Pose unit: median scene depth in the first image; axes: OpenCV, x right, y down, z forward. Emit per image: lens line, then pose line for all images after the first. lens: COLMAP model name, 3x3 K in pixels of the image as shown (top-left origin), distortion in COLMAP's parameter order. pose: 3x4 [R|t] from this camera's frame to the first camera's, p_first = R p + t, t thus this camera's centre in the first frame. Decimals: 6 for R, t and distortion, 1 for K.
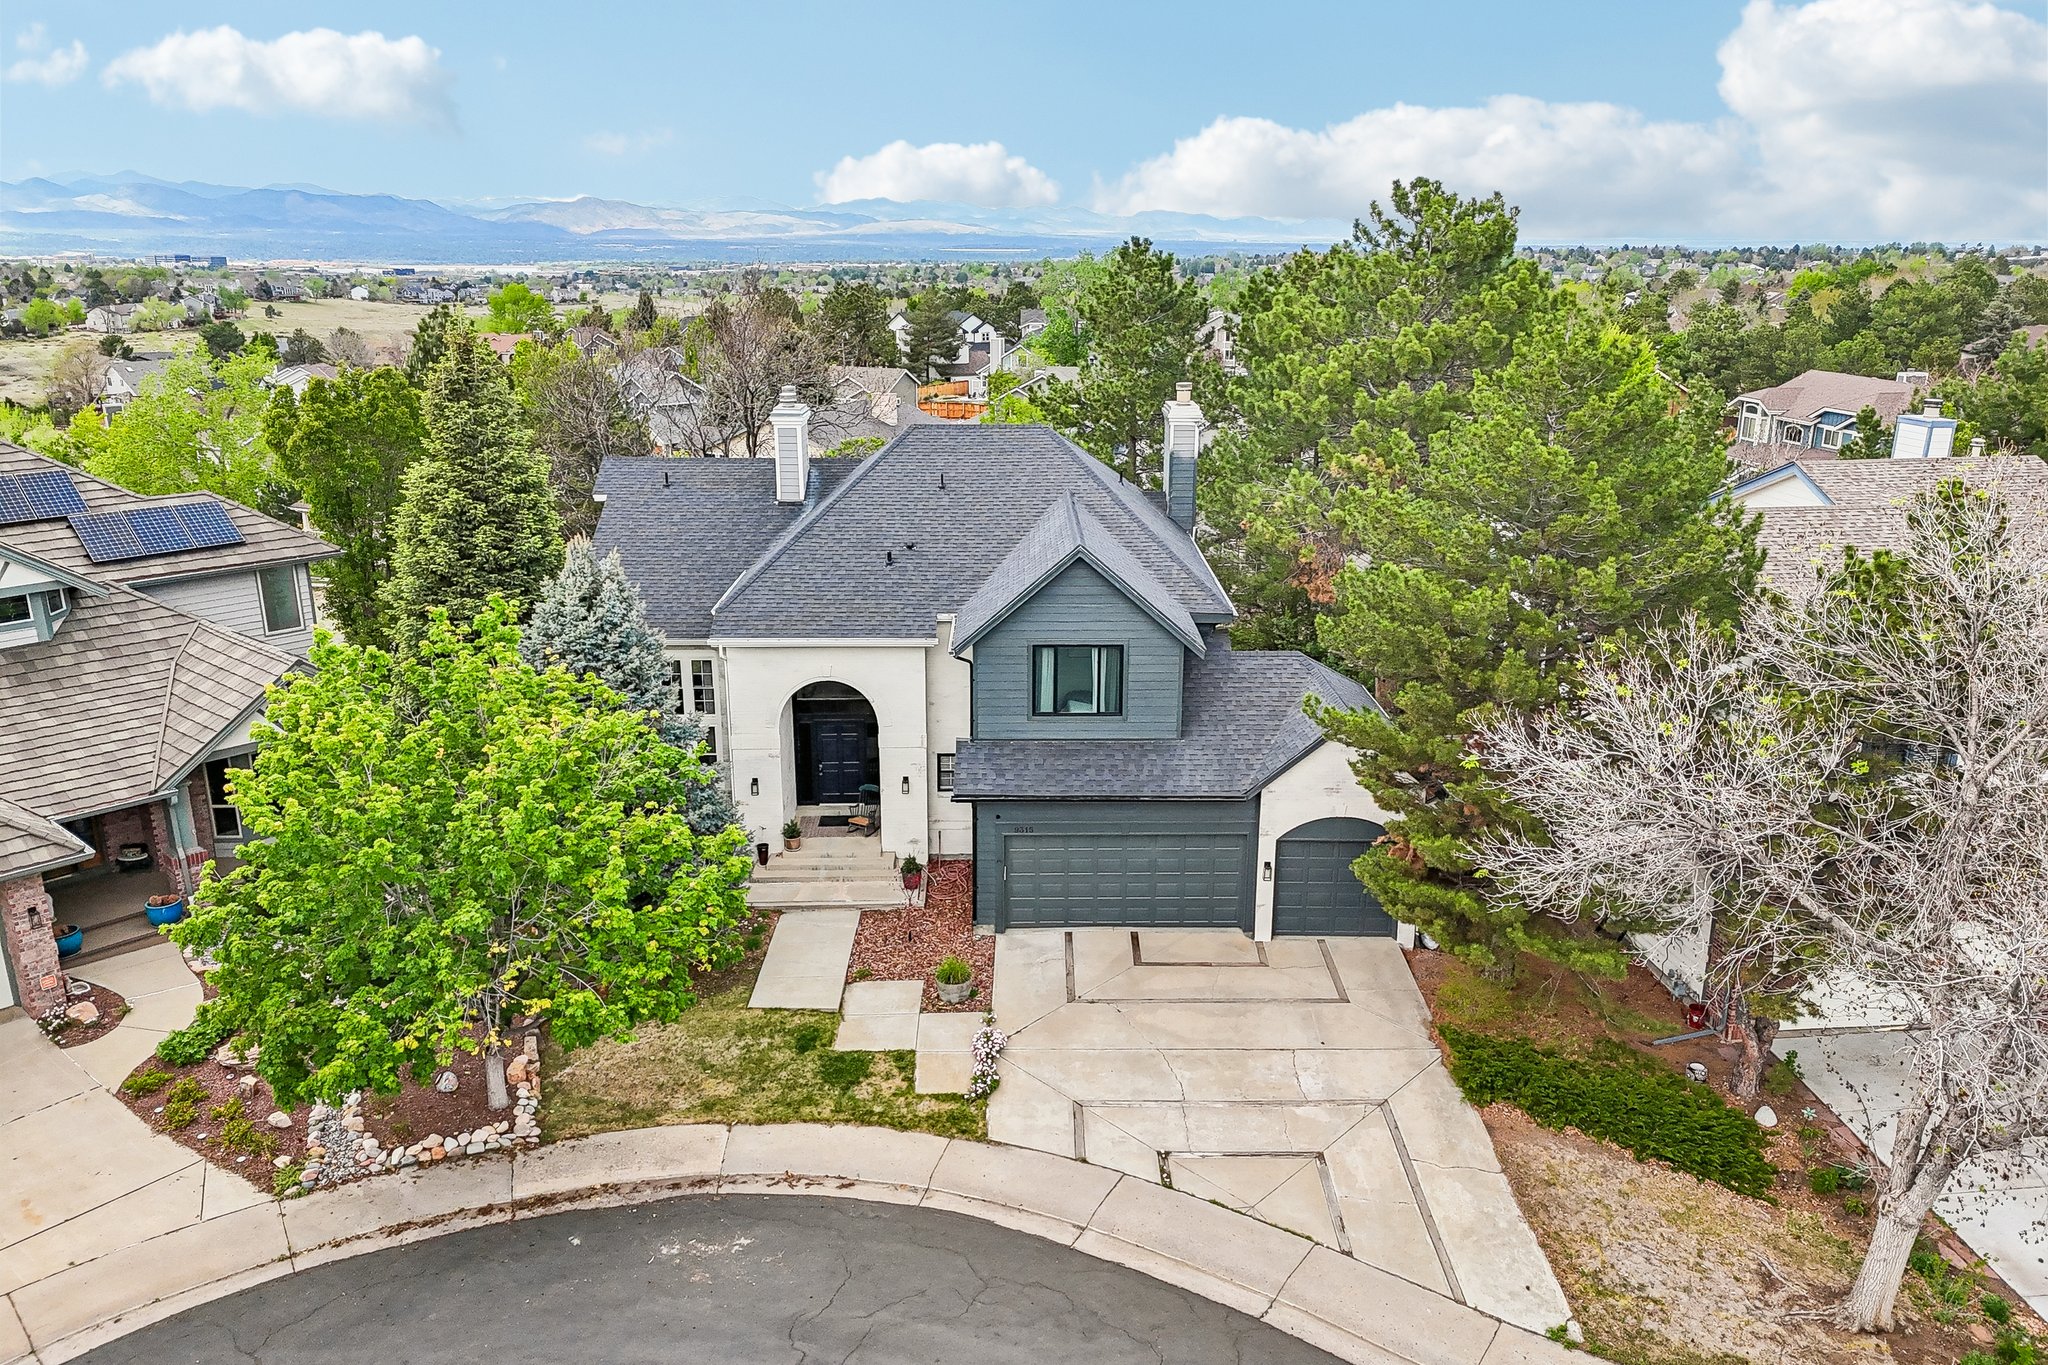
lens RADIAL K [[1388.1, 0, 1029.3], [0, 1388.1, 680.6], [0, 0, 1]] dist [0.013584, 0.001890]
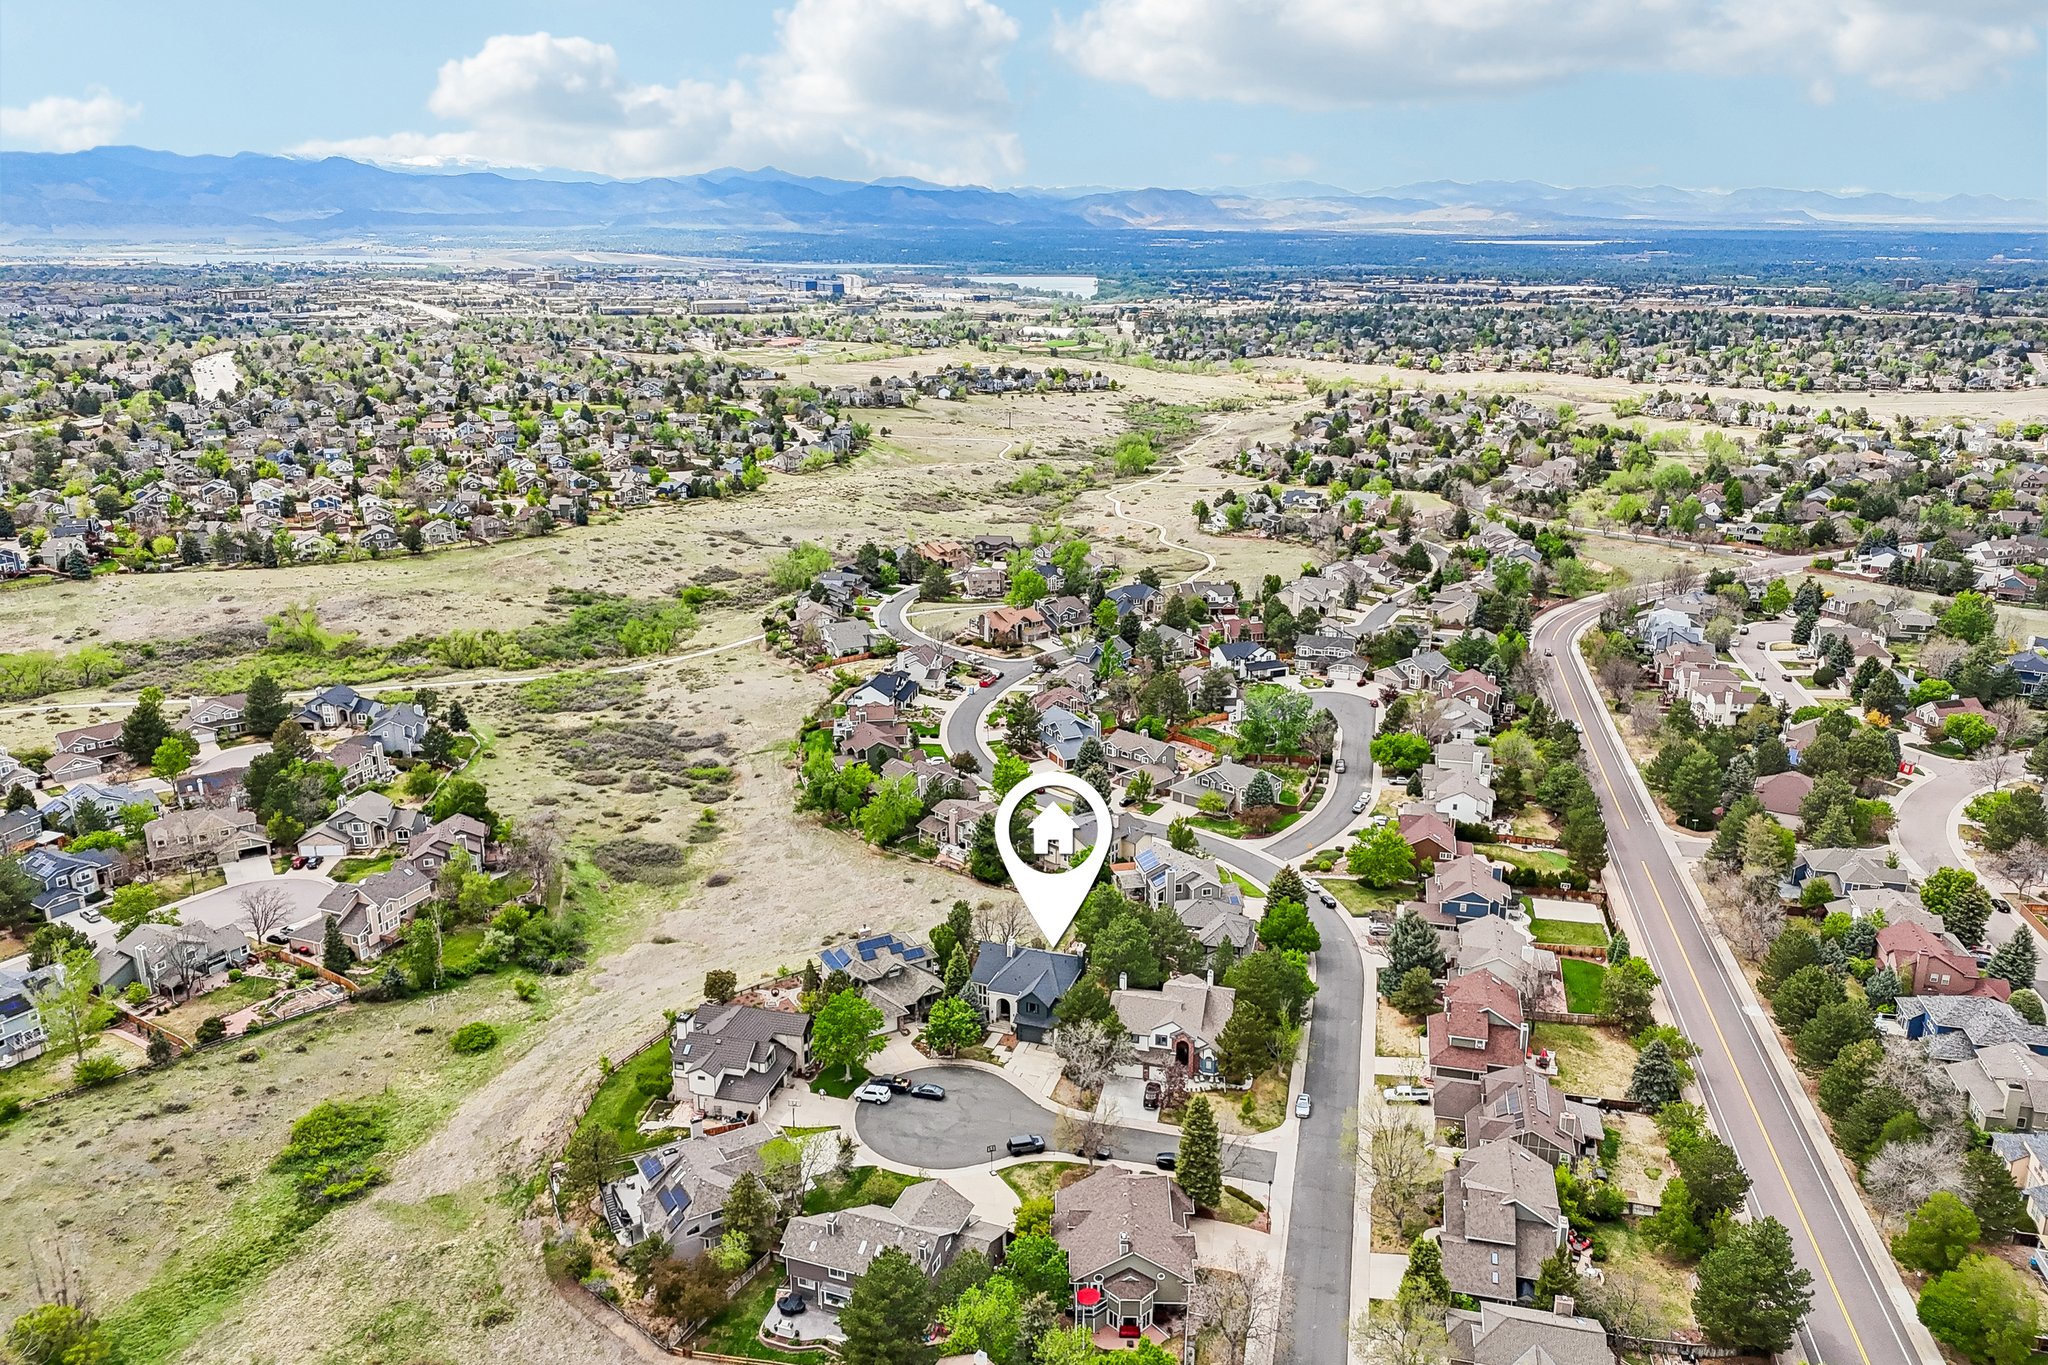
lens RADIAL K [[1388.1, 0, 1029.3], [0, 1388.1, 680.6], [0, 0, 1]] dist [0.013584, 0.001890]
pose [[0.930629, 0.093482, -0.353824, 2.446422], [-0.085859, 0.995612, 0.037219, -1.989849], [0.355751, -0.004258, 0.934571, -5.795970]]
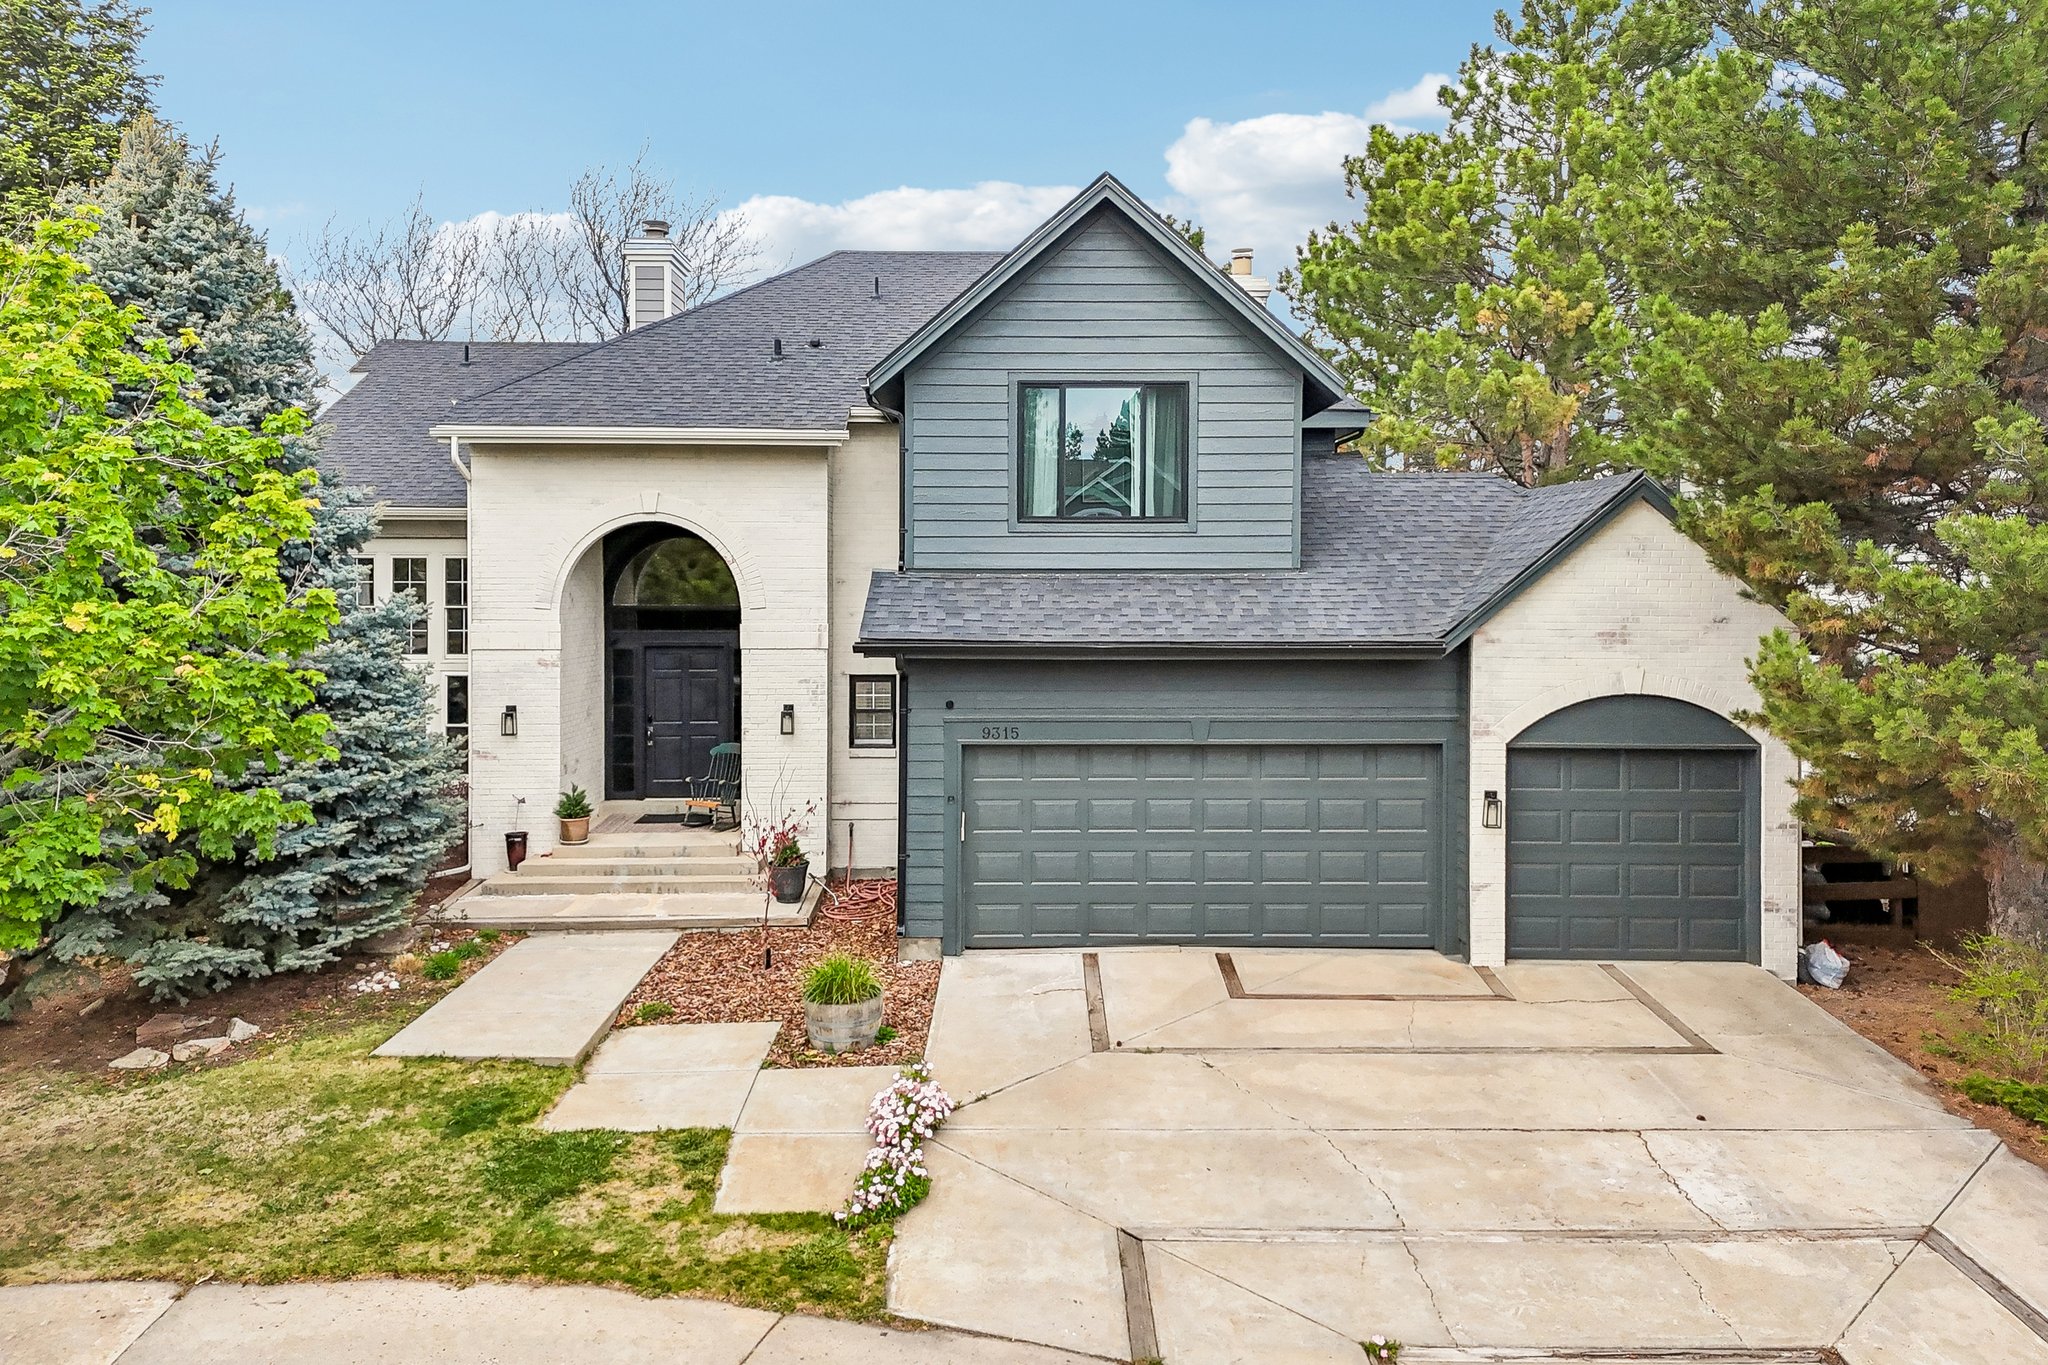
lens RADIAL K [[1388.1, 0, 1029.3], [0, 1388.1, 680.6], [0, 0, 1]] dist [0.013584, 0.001890]
pose [[0.999997, 0.000119, 0.002333, 0.005725], [0.000503, 0.964269, -0.264925, 0.233986], [-0.002281, 0.264925, 0.964266, 0.532748]]
